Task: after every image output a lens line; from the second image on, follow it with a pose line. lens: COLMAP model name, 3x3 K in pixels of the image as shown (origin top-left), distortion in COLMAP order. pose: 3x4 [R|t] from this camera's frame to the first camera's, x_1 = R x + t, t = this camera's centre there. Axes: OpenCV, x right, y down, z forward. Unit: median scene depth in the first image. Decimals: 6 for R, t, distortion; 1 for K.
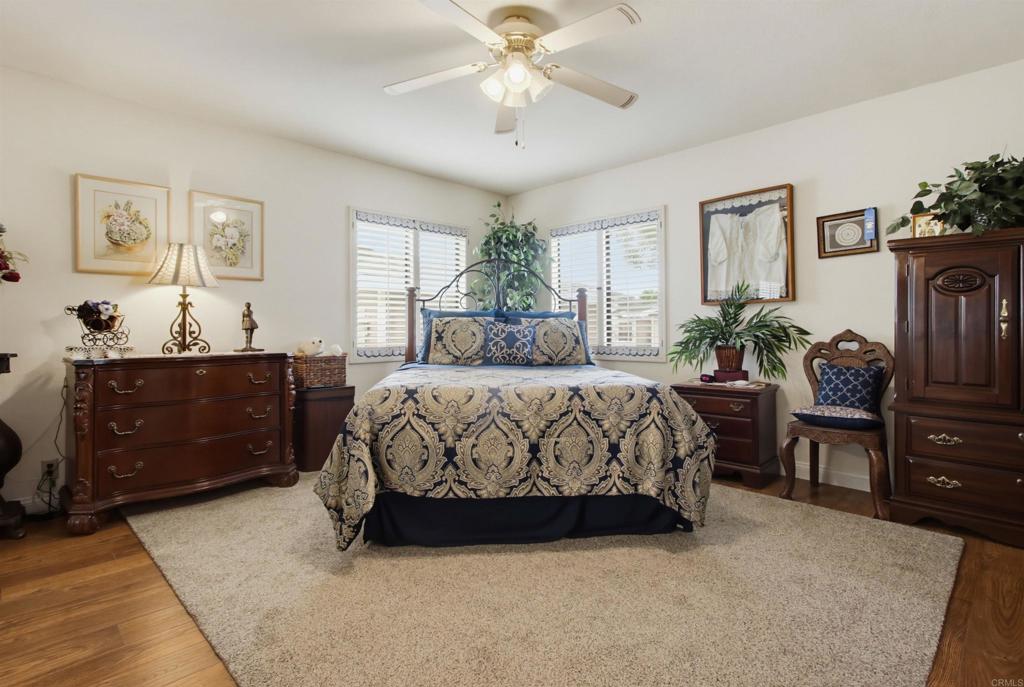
lens RADIAL K [[495.1, 0, 520.2], [0, 495.1, 327.6], [0, 0, 1]] dist [-0.000276, 0.001041]
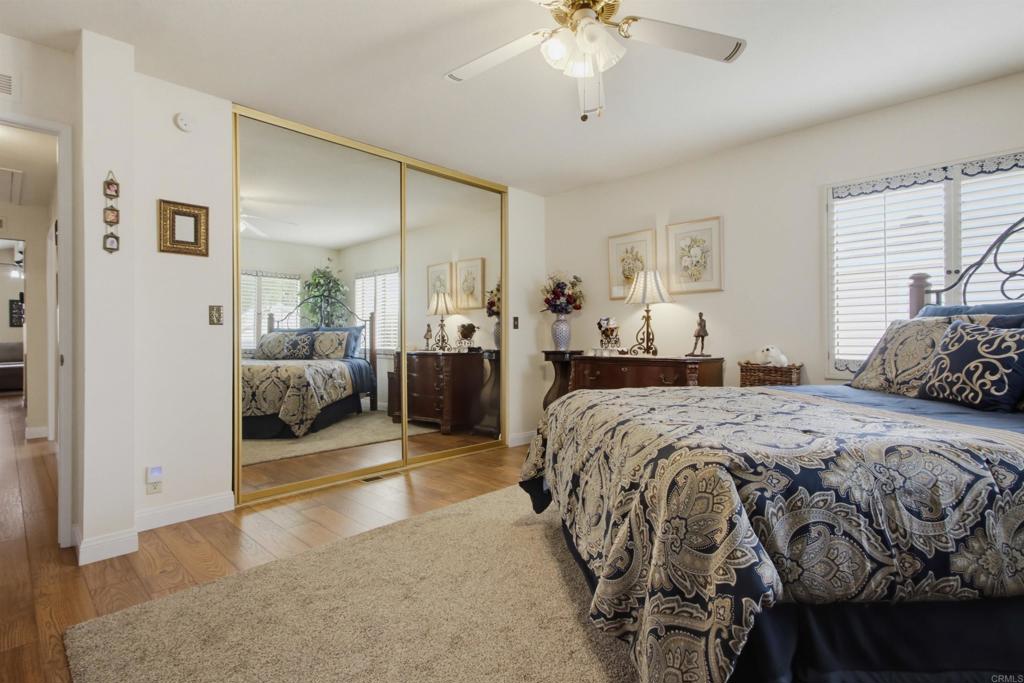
lens RADIAL K [[495.3, 0, 515.2], [0, 495.3, 335.5], [0, 0, 1]] dist [0.003728, 0.001255]
pose [[0.034260, -0.001151, -0.999412, 0.548748], [0.008868, 0.999960, -0.000848, -0.001930], [0.999374, -0.008834, 0.034269, 0.546129]]
